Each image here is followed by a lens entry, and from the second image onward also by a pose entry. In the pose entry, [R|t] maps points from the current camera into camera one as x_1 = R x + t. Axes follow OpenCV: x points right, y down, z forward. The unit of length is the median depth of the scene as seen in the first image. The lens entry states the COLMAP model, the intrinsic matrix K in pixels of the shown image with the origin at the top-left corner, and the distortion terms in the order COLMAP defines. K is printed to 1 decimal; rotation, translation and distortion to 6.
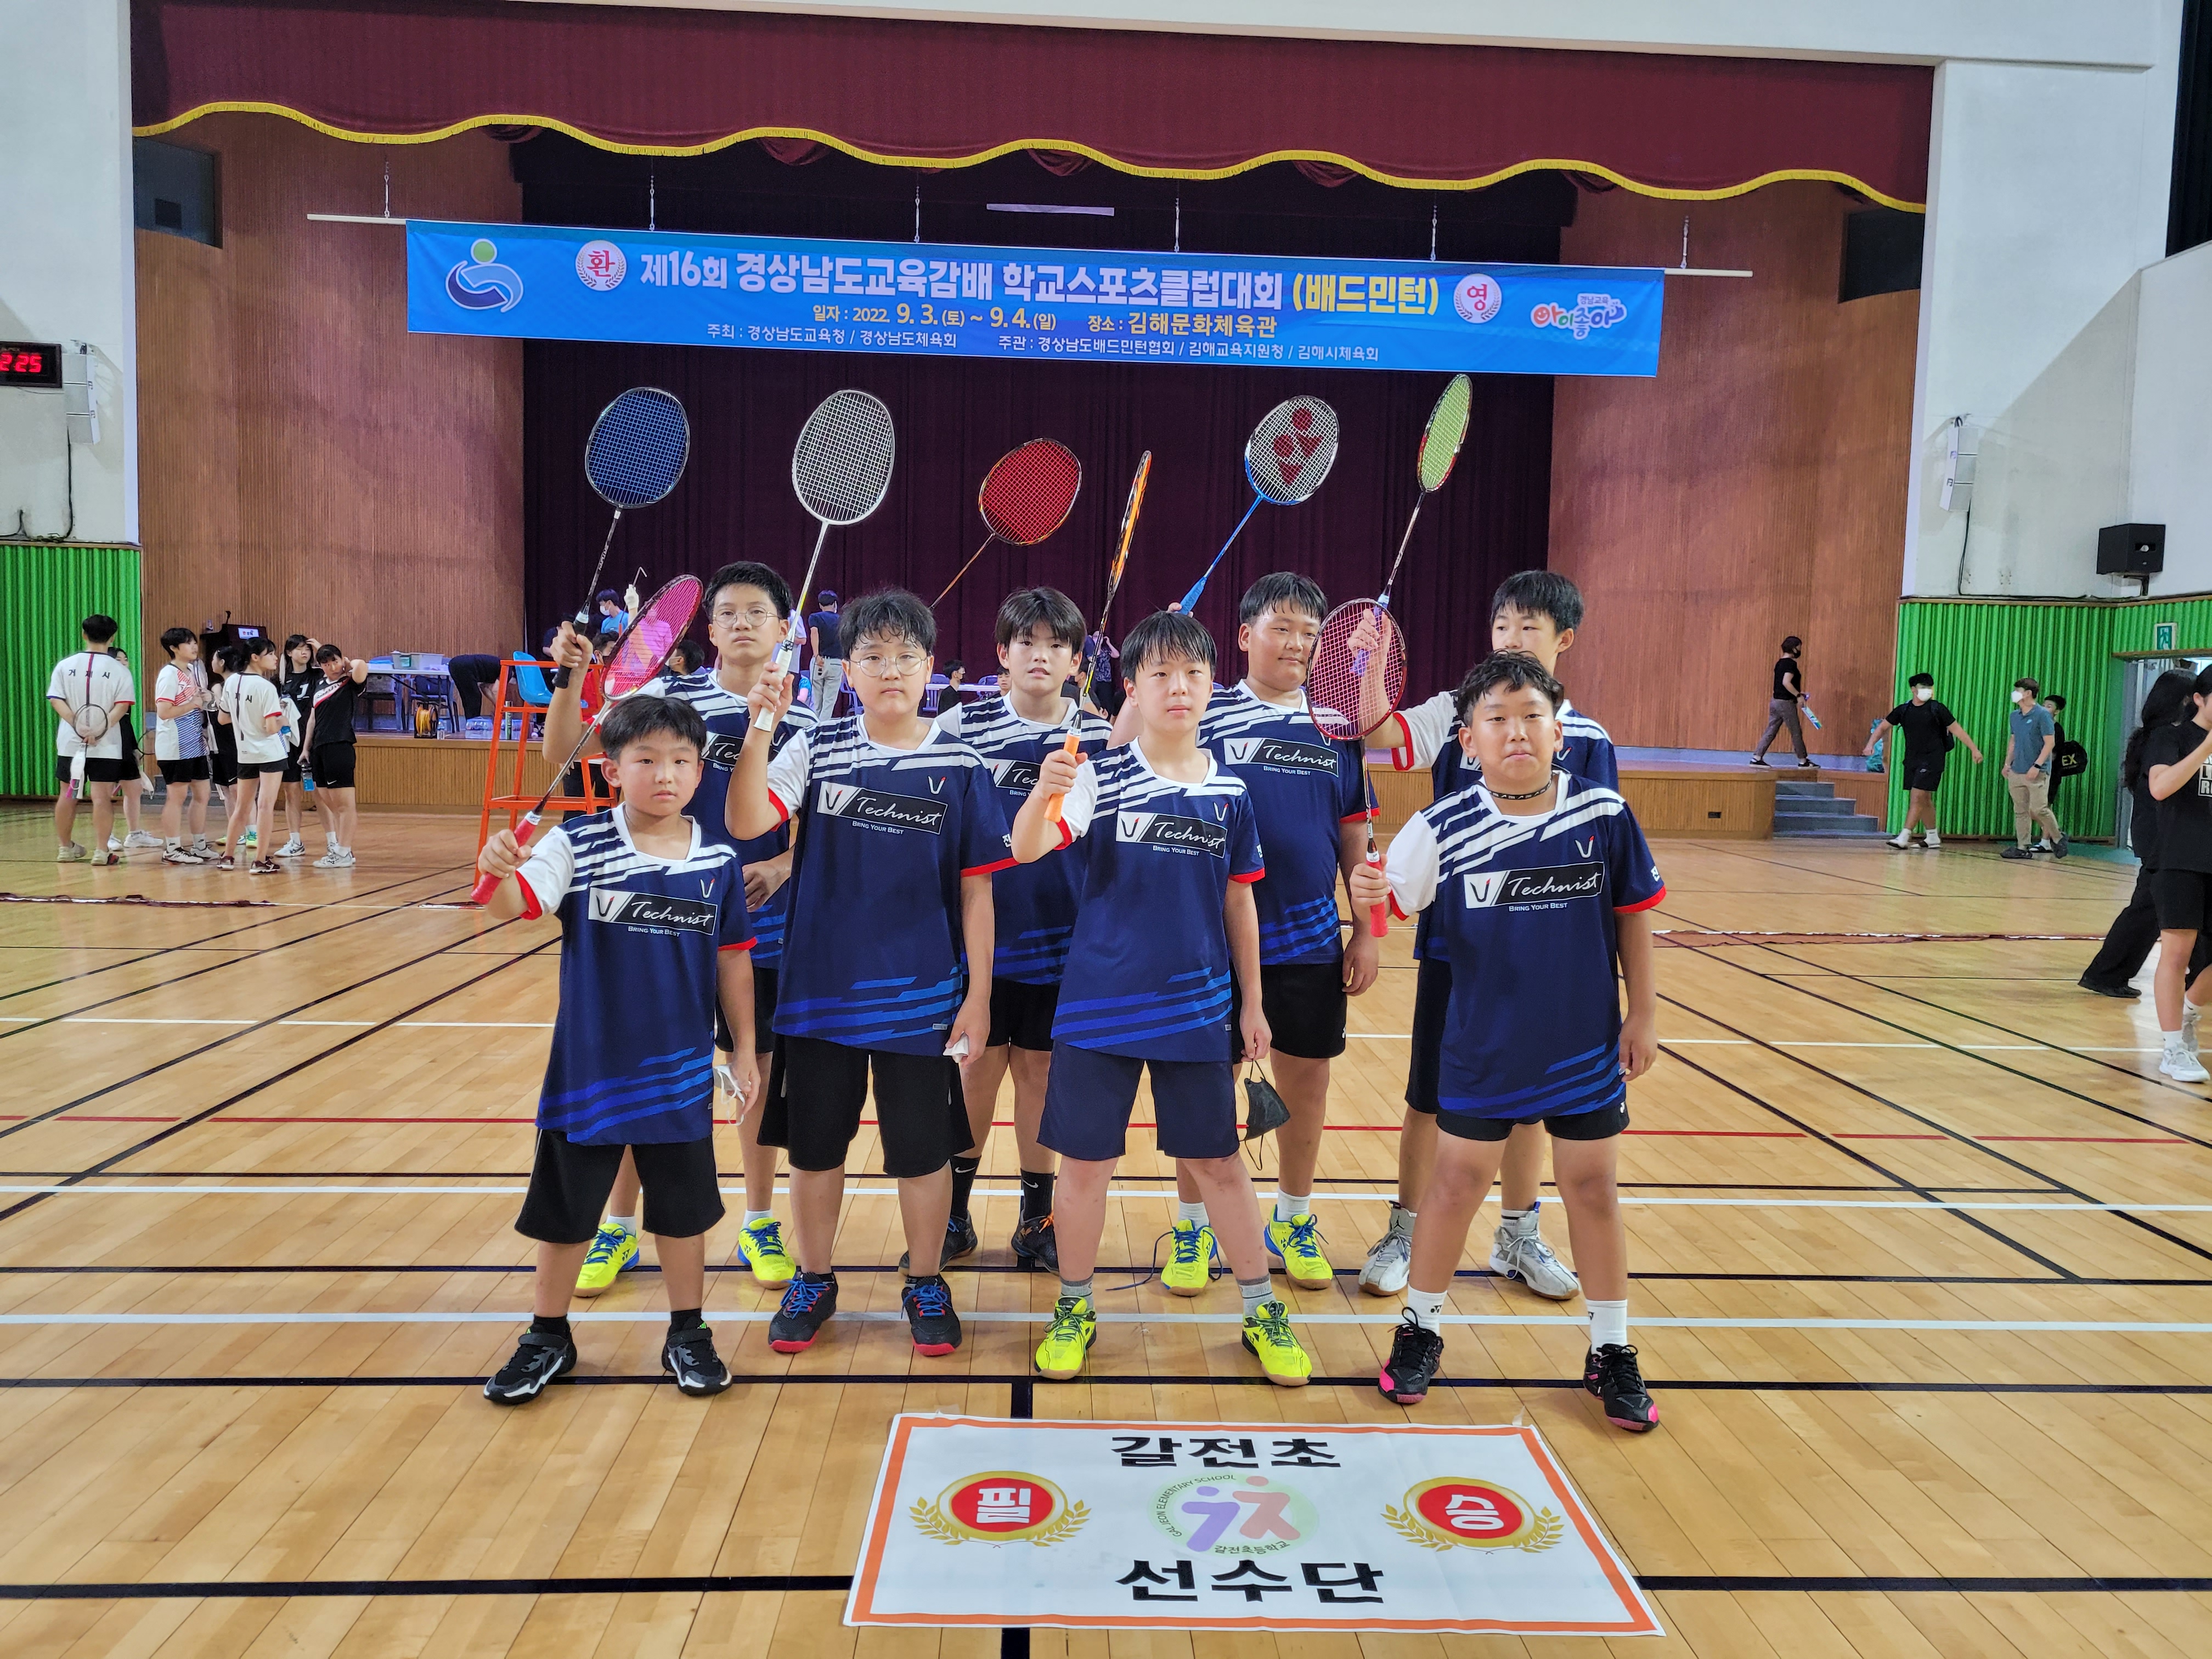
lens RADIAL K [[1703.6, 0, 1108.9], [0, 1703.6, 797.6], [0, 0, 1]] dist [0.057427, -0.049223]
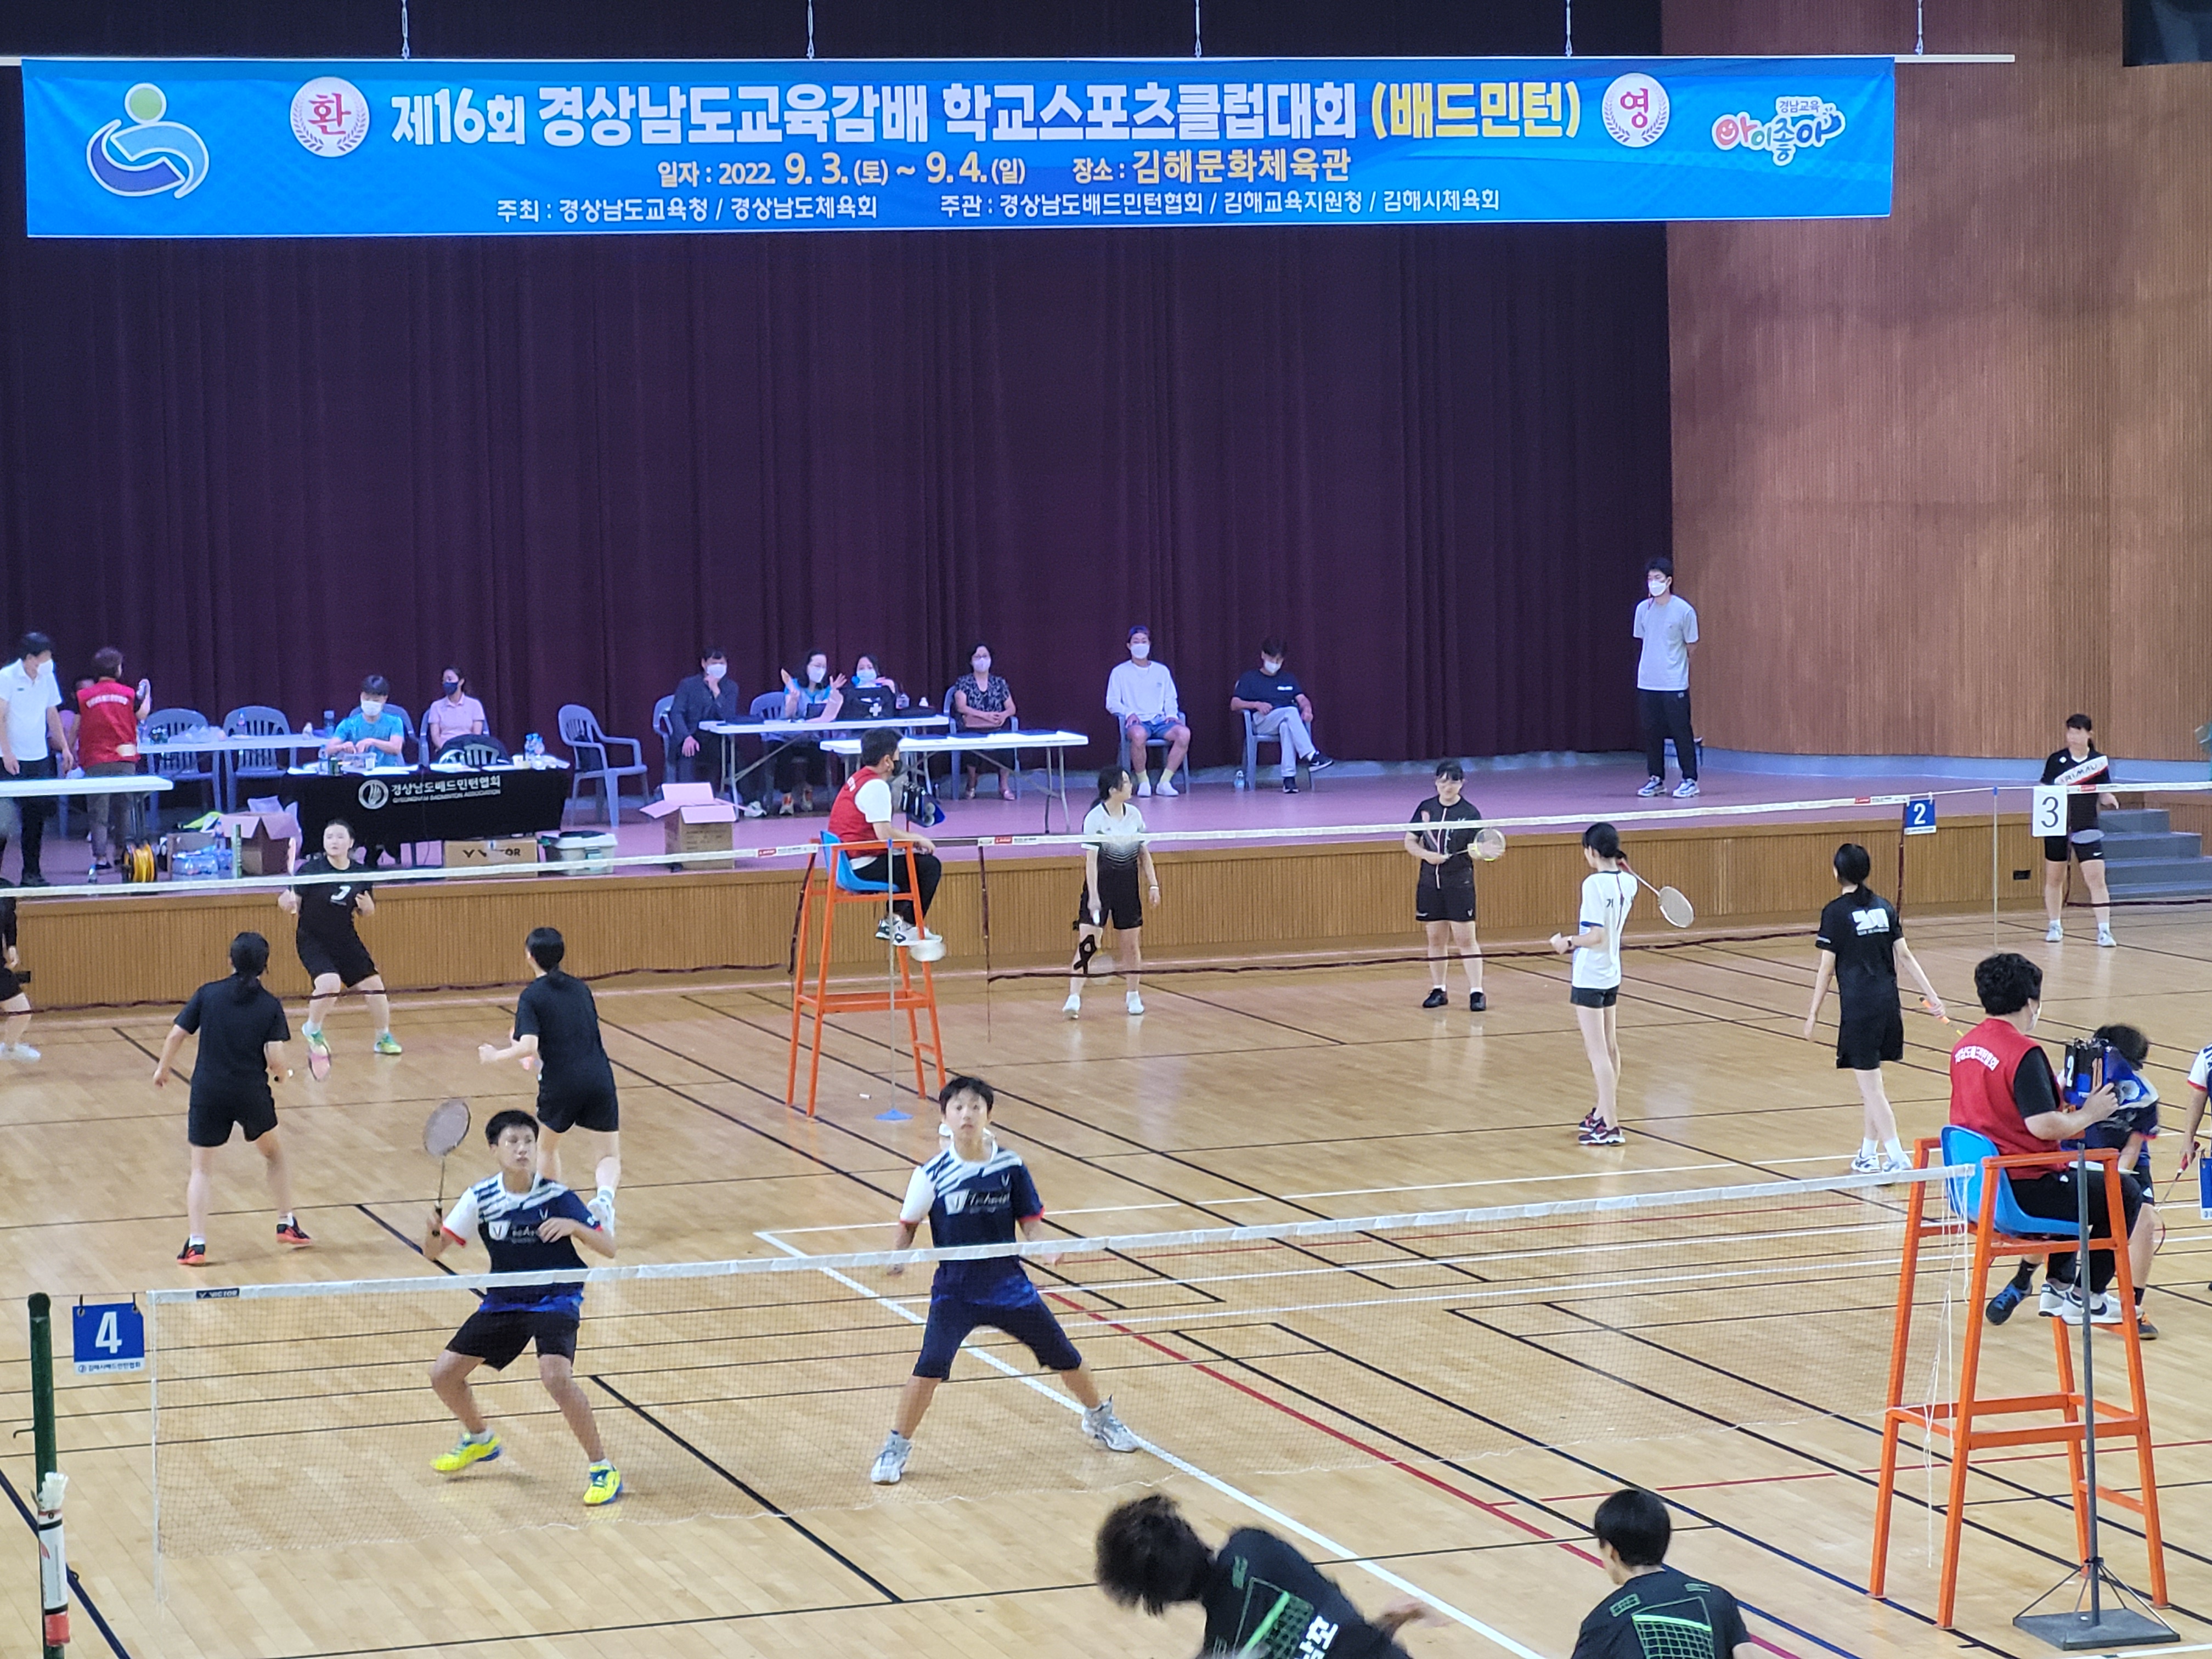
lens RADIAL K [[5806.4, 0, 1101.3], [0, 5806.4, 836.3], [0, 0, 1]] dist [-0.047870, 0.000000]
pose [[0.963618, -0.064514, 0.259382, -0.582509], [0.060077, 0.997880, 0.025009, -0.082592], [-0.260445, -0.008516, 0.965451, -1.104079]]
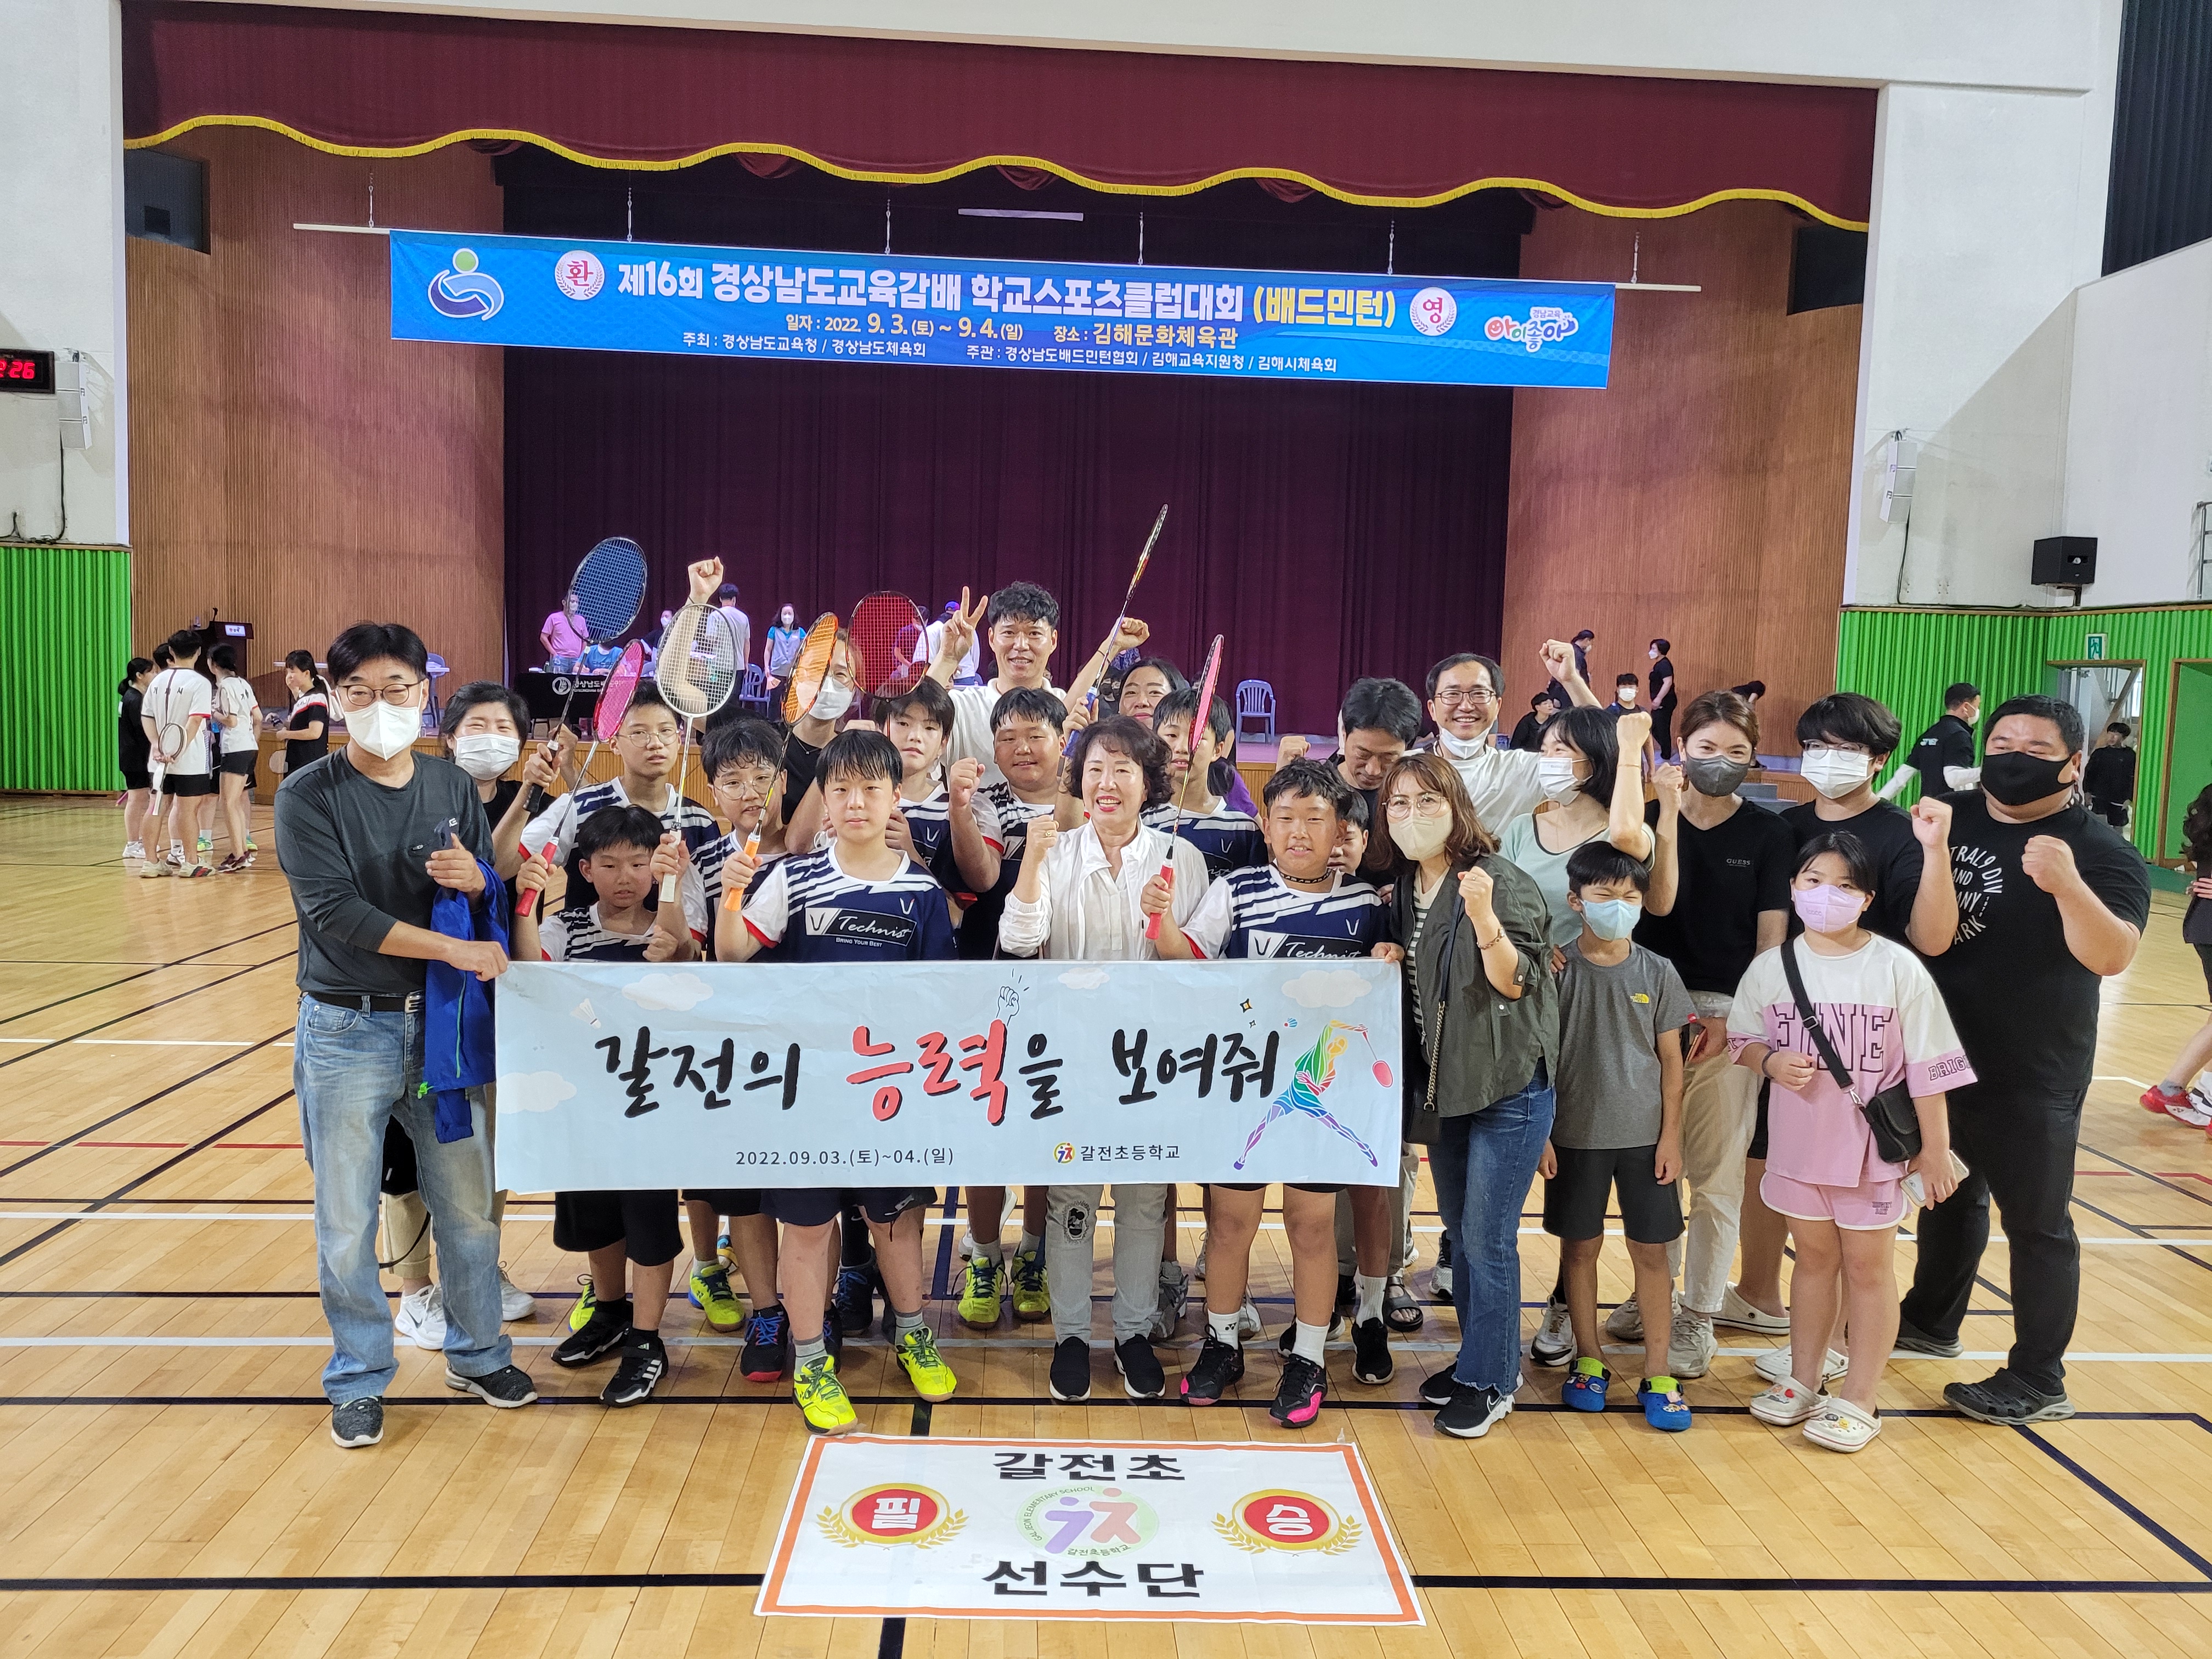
lens RADIAL K [[1703.6, 0, 1090.8], [0, 1703.6, 779.5], [0, 0, 1]] dist [0.057427, -0.049223]
pose [[0.999983, 0.005661, 0.001075, 0.010416], [-0.005667, 0.999966, 0.005947, -0.015796], [-0.001041, -0.005953, 0.999982, -0.028690]]
